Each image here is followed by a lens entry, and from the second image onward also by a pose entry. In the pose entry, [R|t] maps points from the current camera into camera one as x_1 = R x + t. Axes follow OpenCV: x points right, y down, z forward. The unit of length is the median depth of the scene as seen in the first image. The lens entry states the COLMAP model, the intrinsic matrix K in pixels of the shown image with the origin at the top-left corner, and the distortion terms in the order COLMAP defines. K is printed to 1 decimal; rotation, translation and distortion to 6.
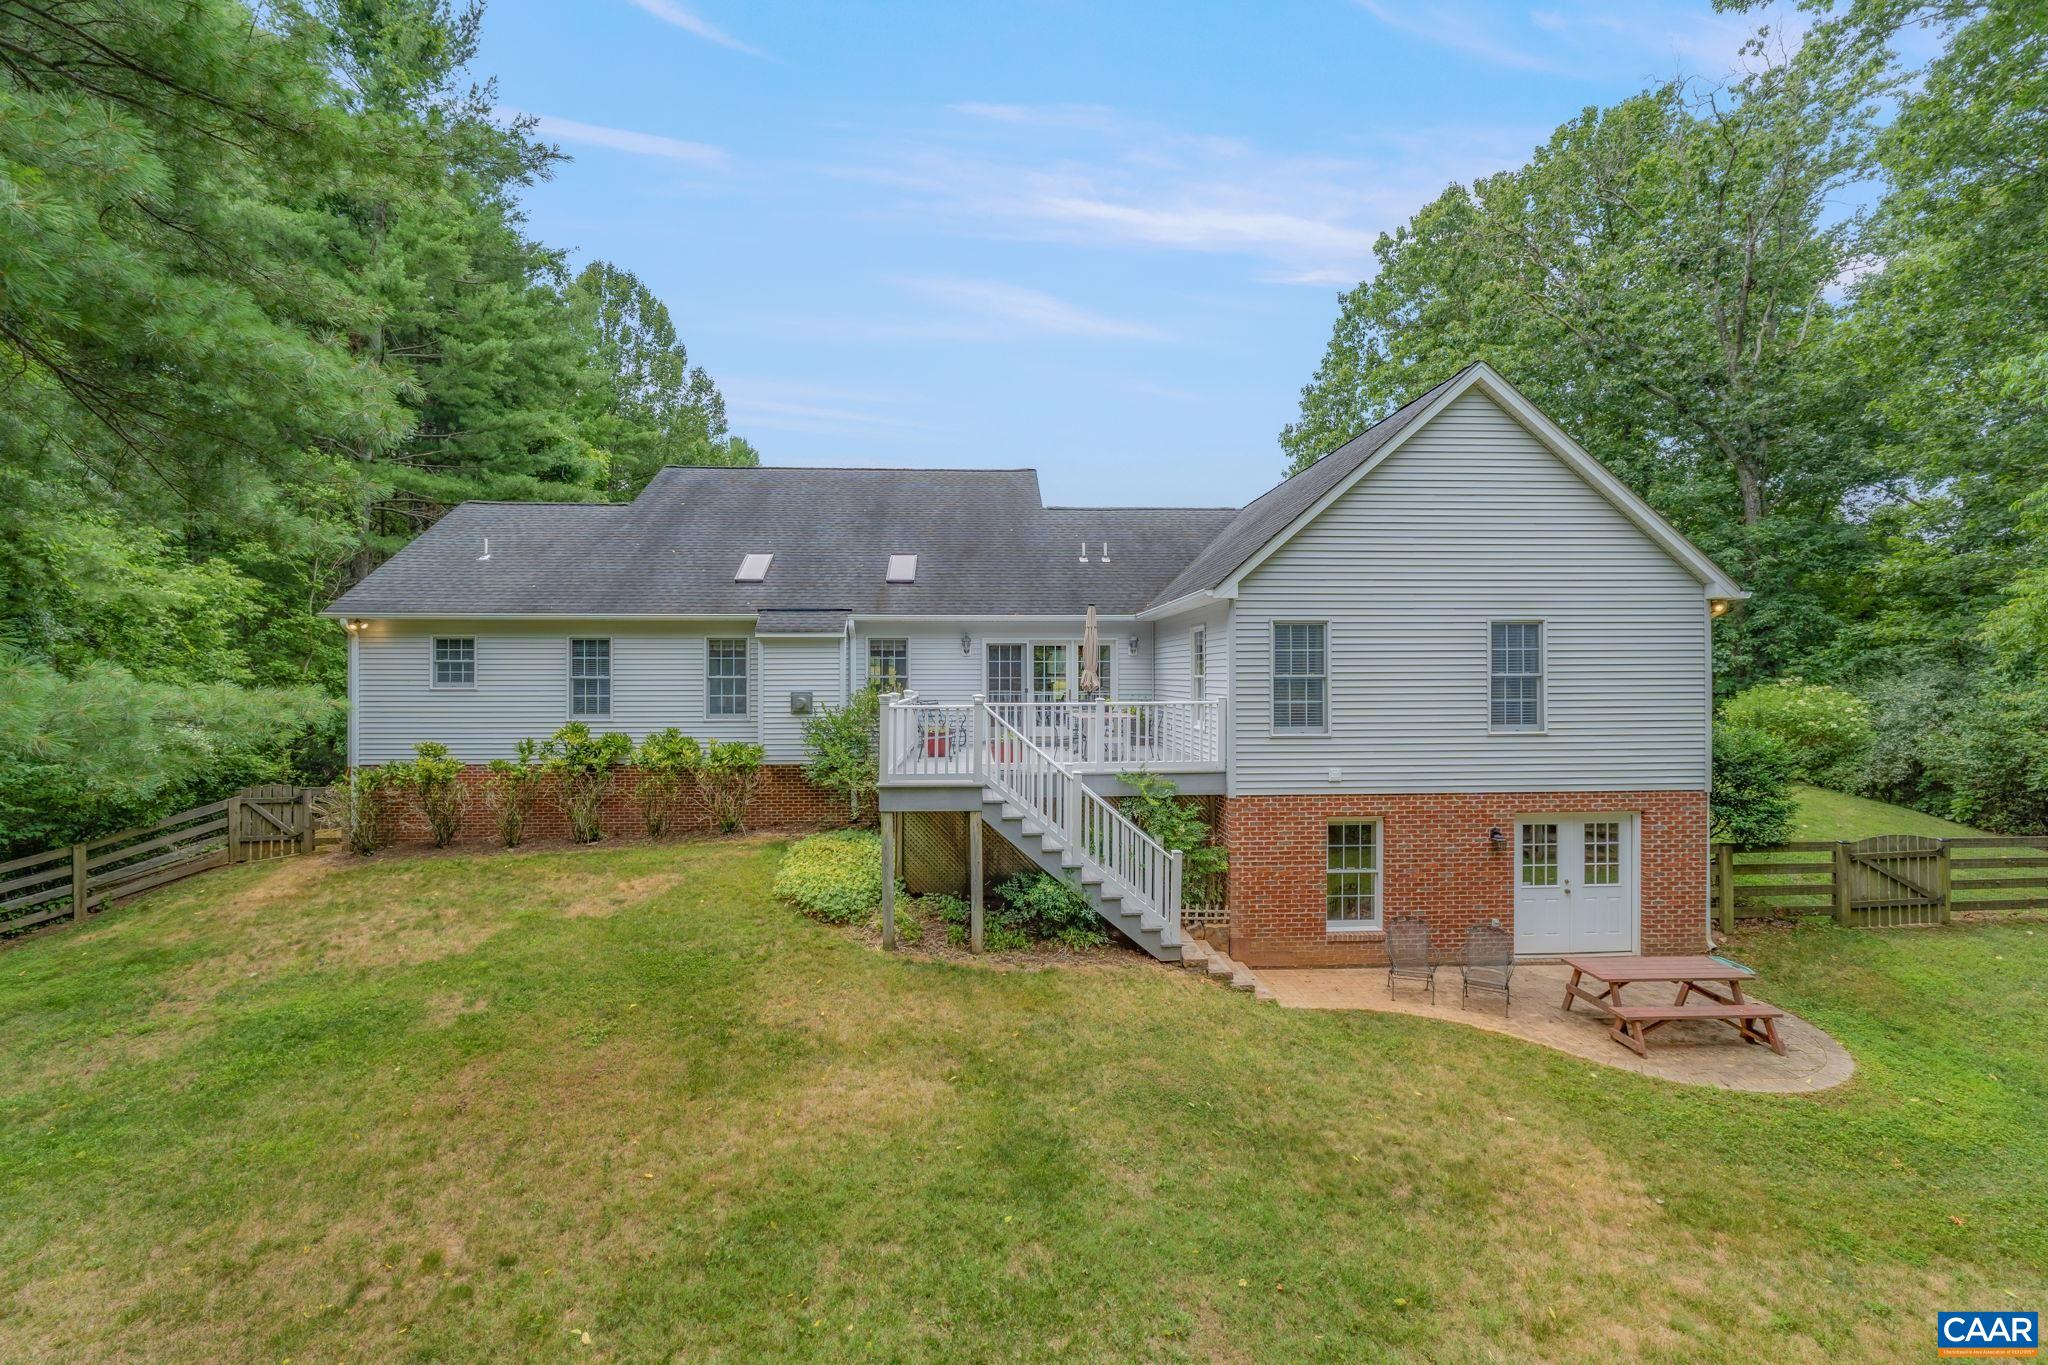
lens RADIAL K [[883.4, 0, 1028.6], [0, 883.4, 677.9], [0, 0, 1]] dist [-0.004741, -0.000233]
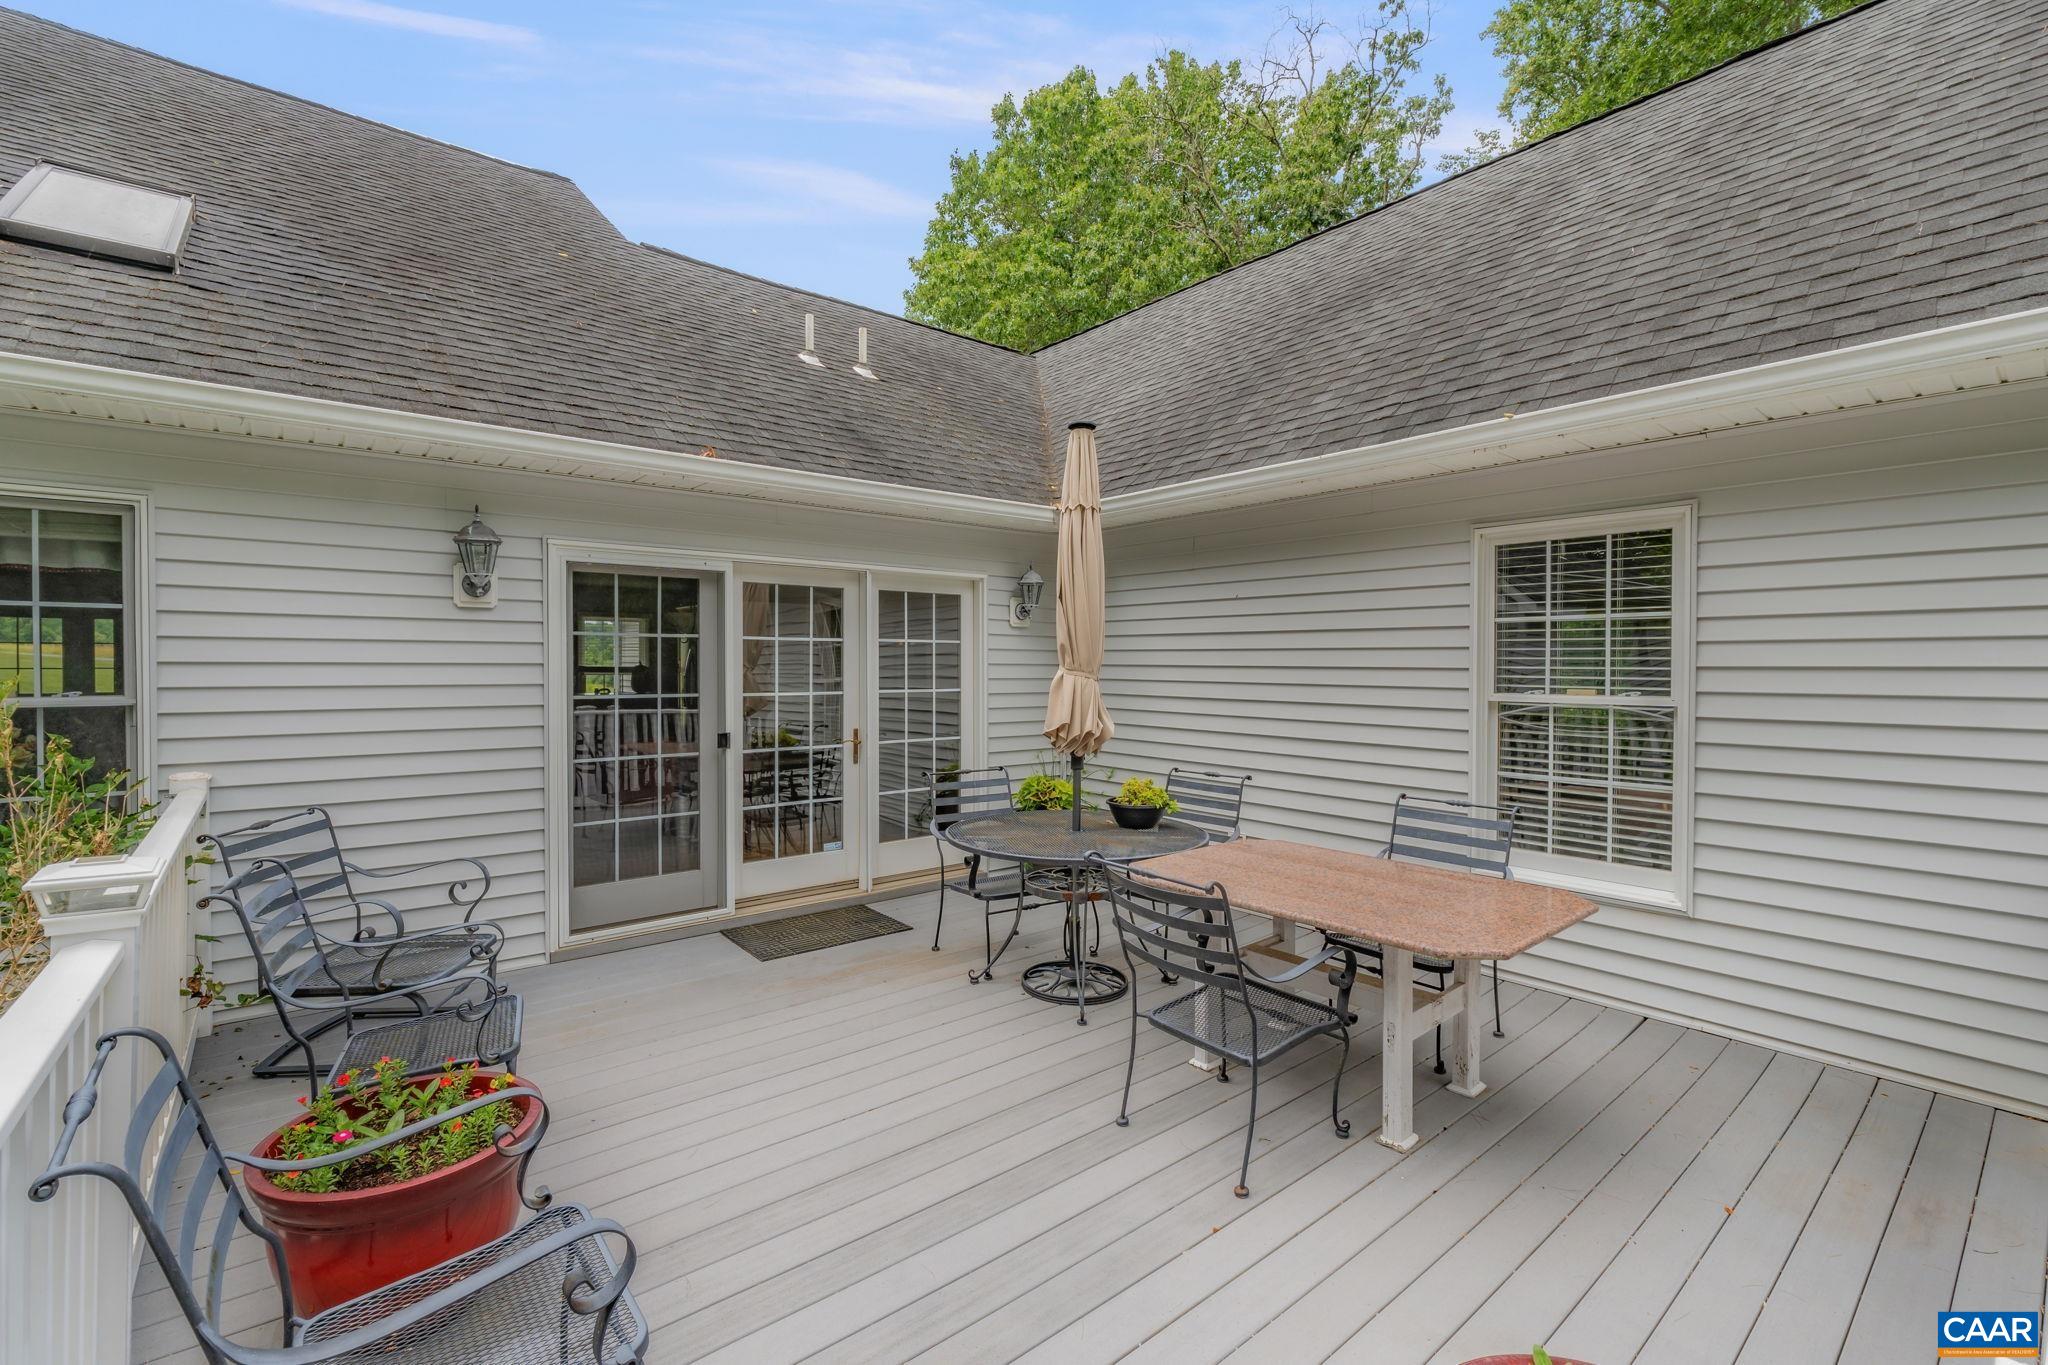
lens RADIAL K [[883.4, 0, 1018.3], [0, 883.4, 666.6], [0, 0, 1]] dist [-0.004741, -0.000233]
pose [[0.796686, 0.001929, 0.604390, -0.053467], [0.001031, 0.999989, -0.004551, -0.004286], [-0.604392, 0.004248, 0.796676, 0.397826]]
